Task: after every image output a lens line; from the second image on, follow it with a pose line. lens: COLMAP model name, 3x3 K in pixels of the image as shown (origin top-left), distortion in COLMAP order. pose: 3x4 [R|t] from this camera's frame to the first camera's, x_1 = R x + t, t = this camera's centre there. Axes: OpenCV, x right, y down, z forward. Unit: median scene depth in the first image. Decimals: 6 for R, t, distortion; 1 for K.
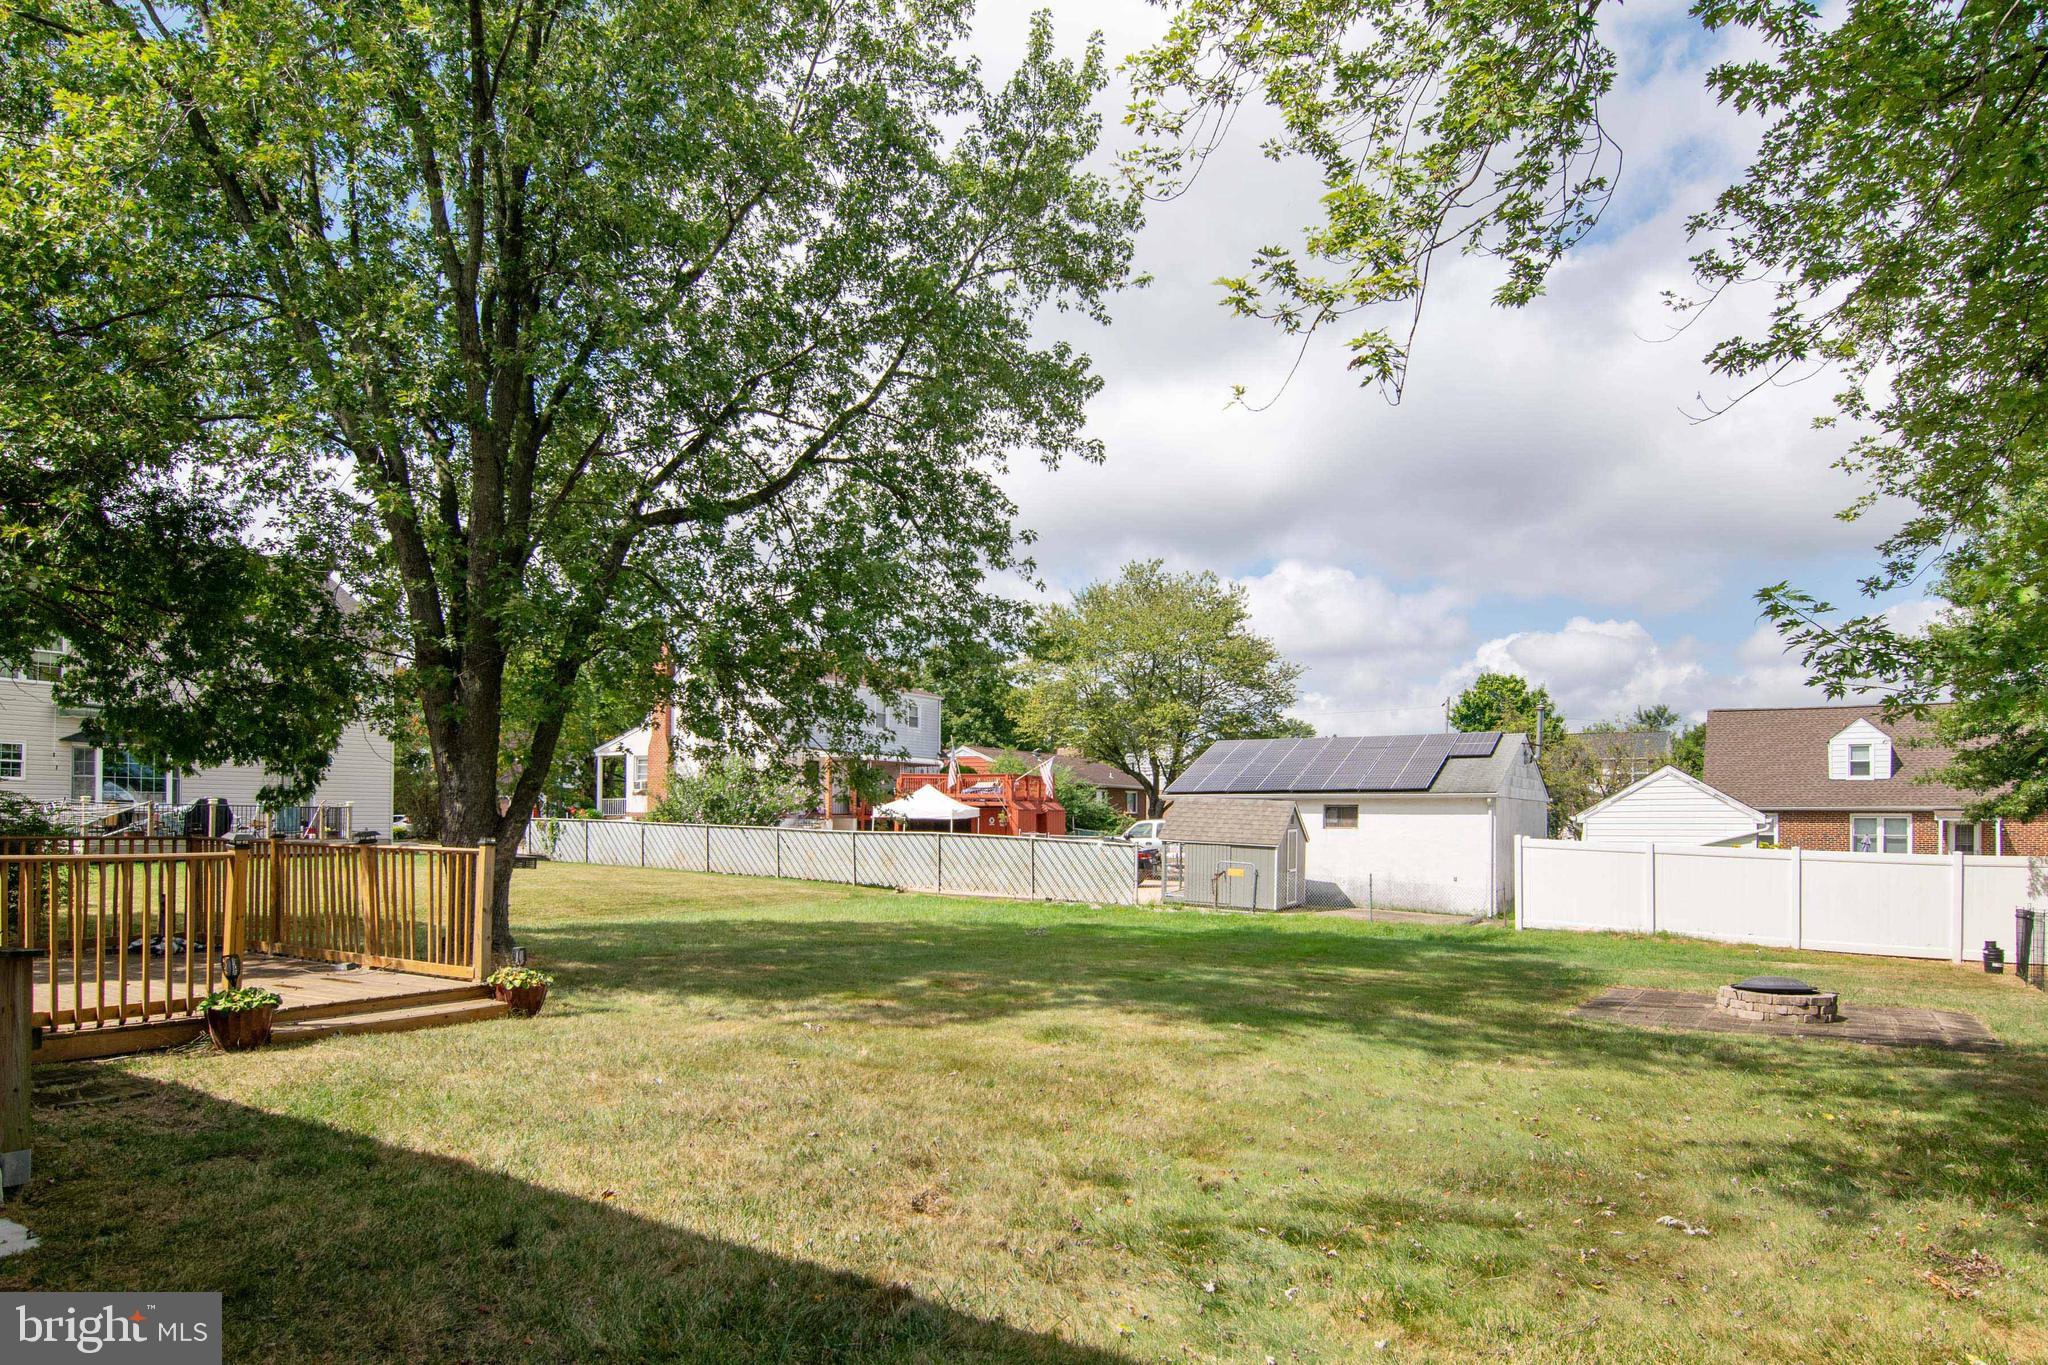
lens RADIAL K [[1230.1, 0, 1017.2], [0, 1230.1, 815.1], [0, 0, 1]] dist [-0.019550, -0.001443]
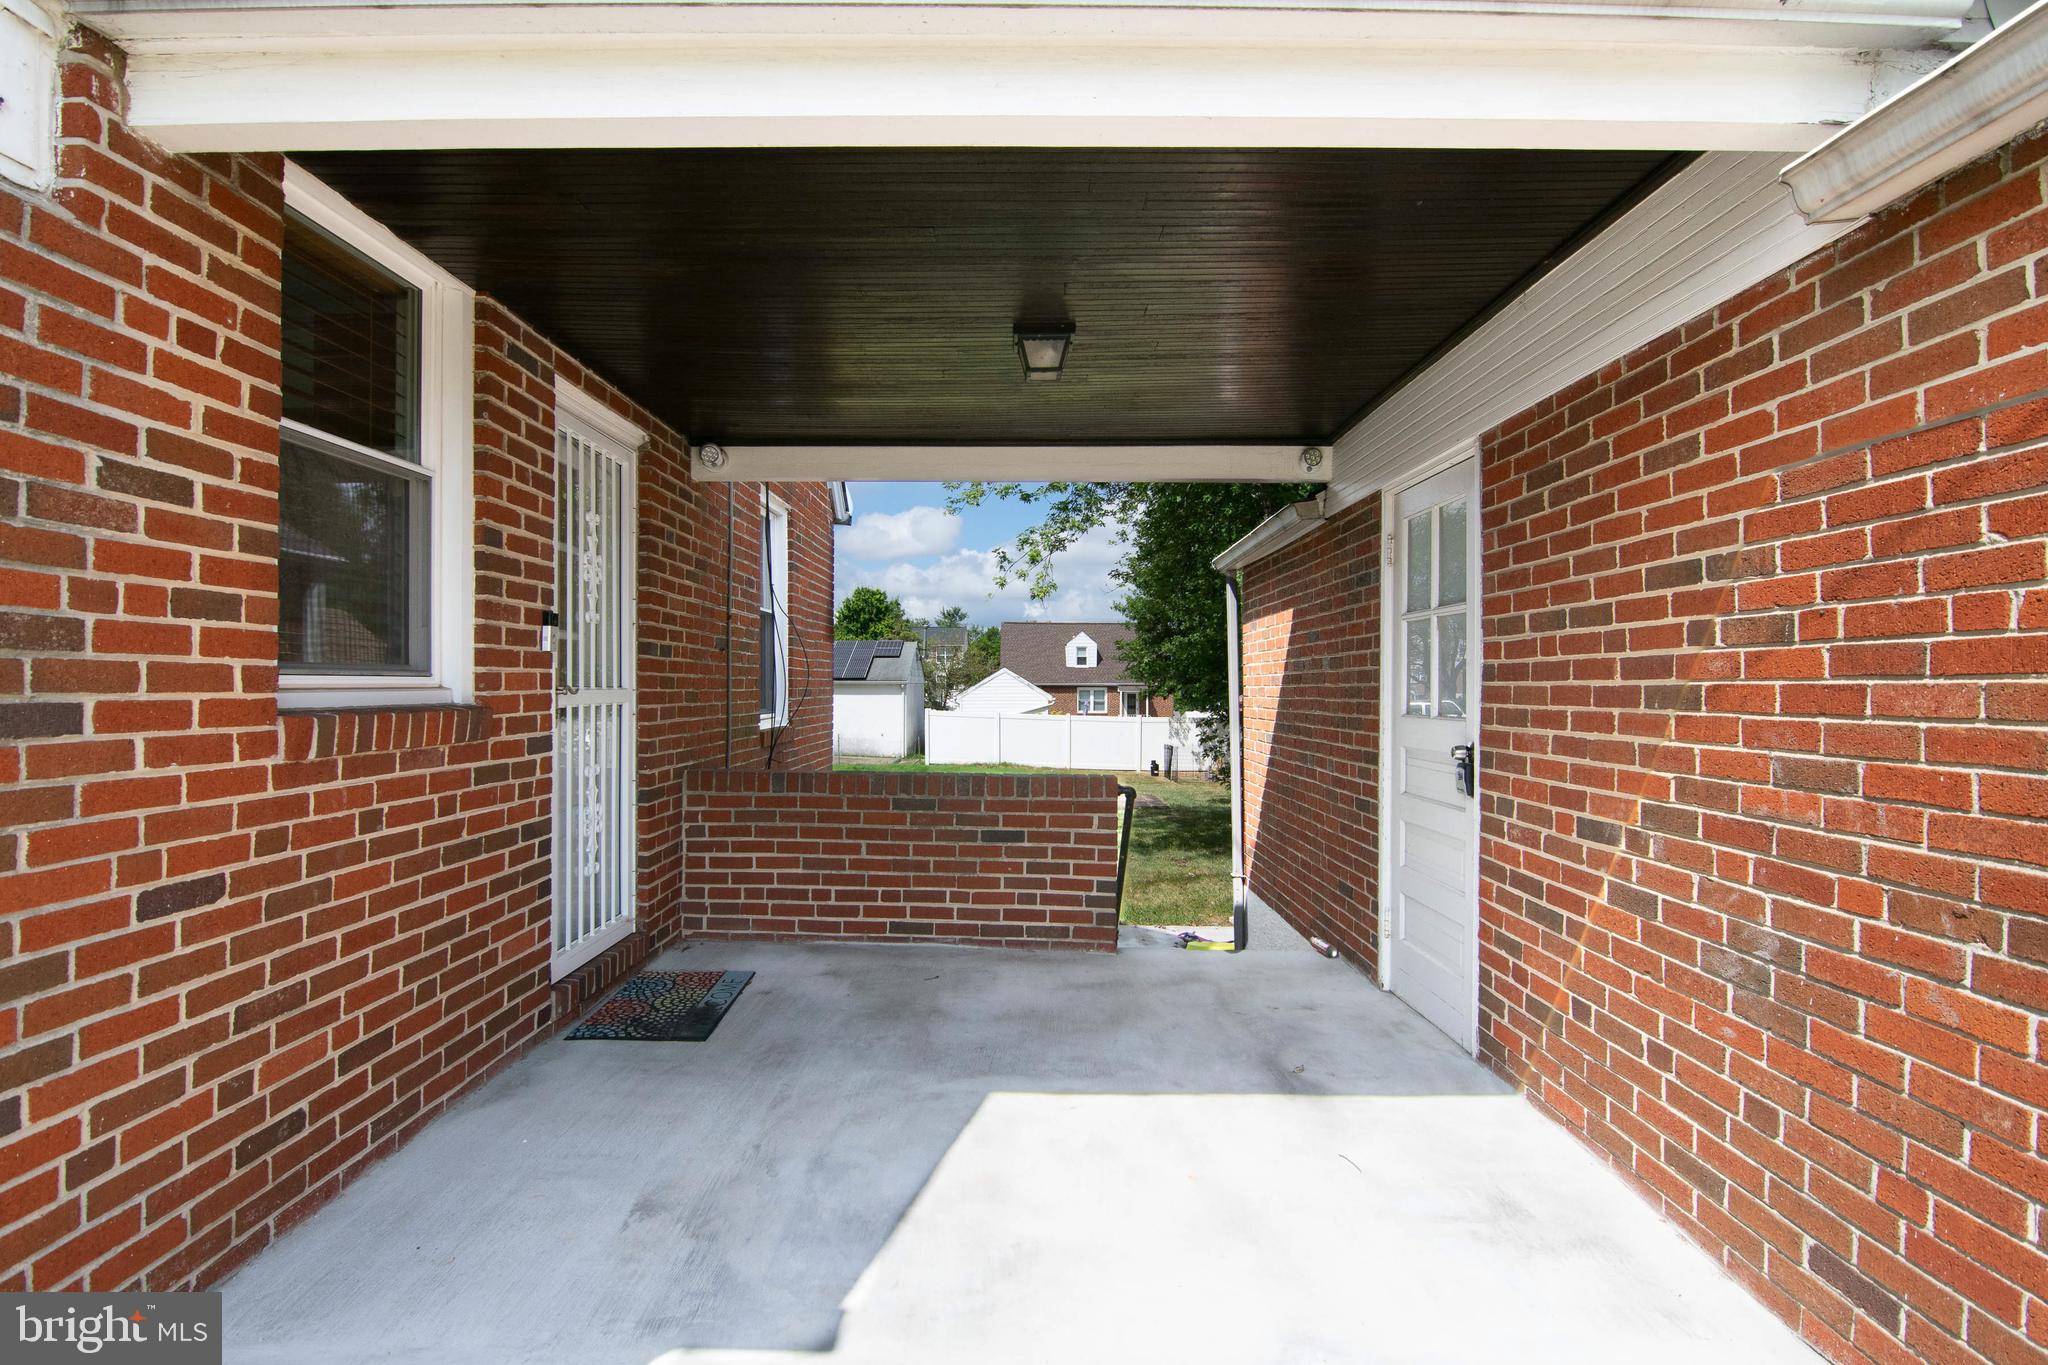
lens RADIAL K [[1007.6, 0, 1024.1], [0, 1007.6, 673.6], [0, 0, 1]] dist [-0.017269, 0.002765]
pose [[0.841023, 0.002810, 0.540993, -0.232291], [-0.001866, 0.999996, -0.002294, -0.029537], [-0.540997, 0.000920, 0.841024, -0.235708]]
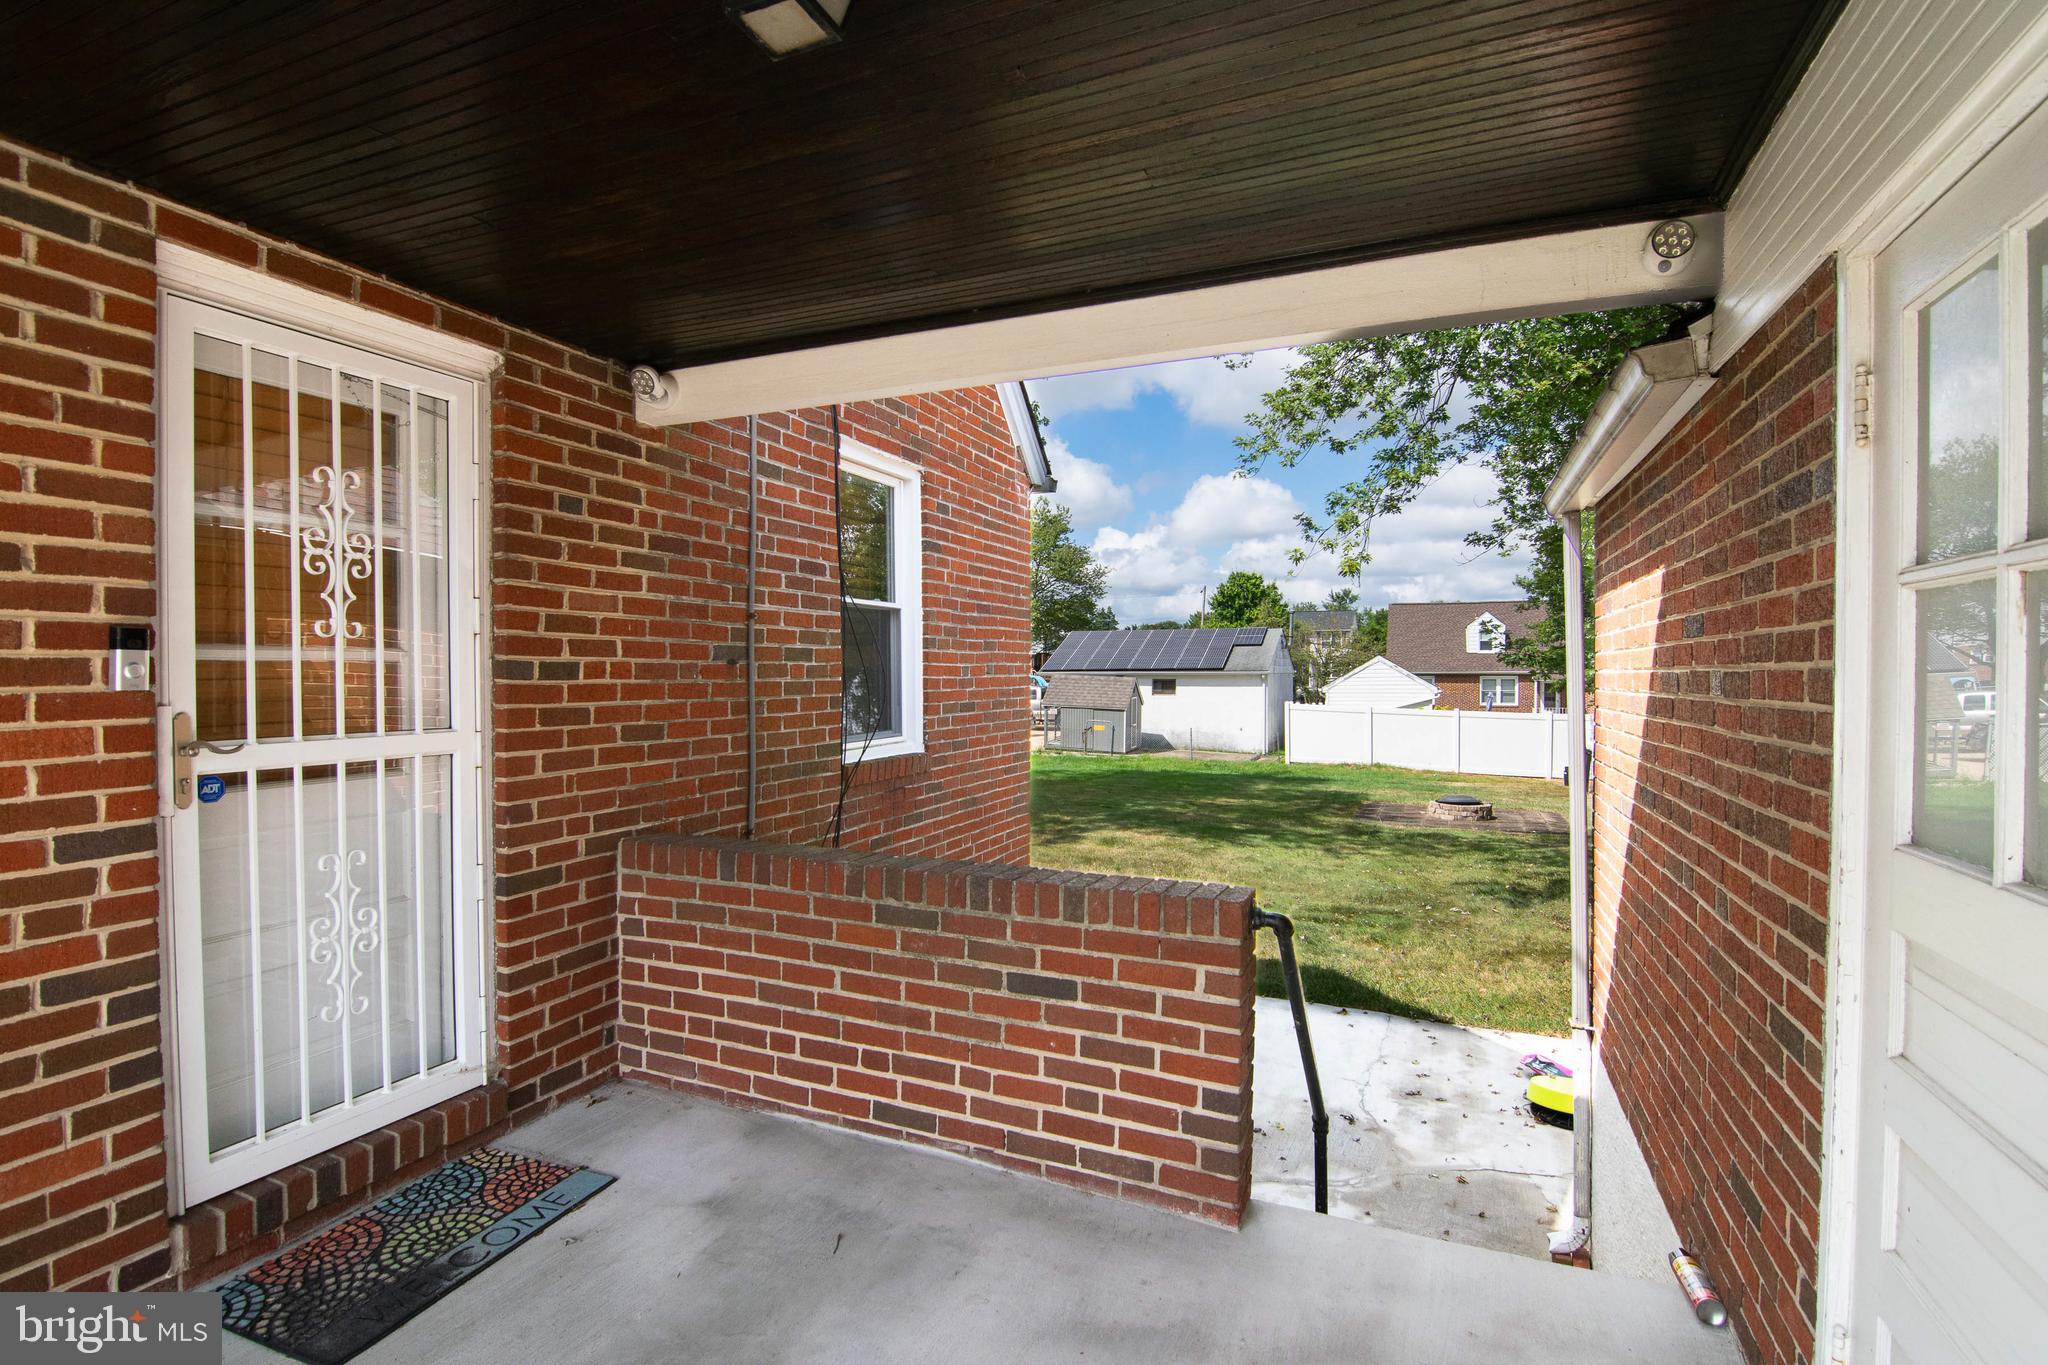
lens RADIAL K [[1007.6, 0, 1012.6], [0, 1007.6, 677.7], [0, 0, 1]] dist [-0.017269, 0.002765]
pose [[0.984951, -0.008927, 0.172604, -0.147060], [0.006580, 0.999878, 0.014168, -0.034965], [-0.172710, -0.012819, 0.984889, -0.175496]]
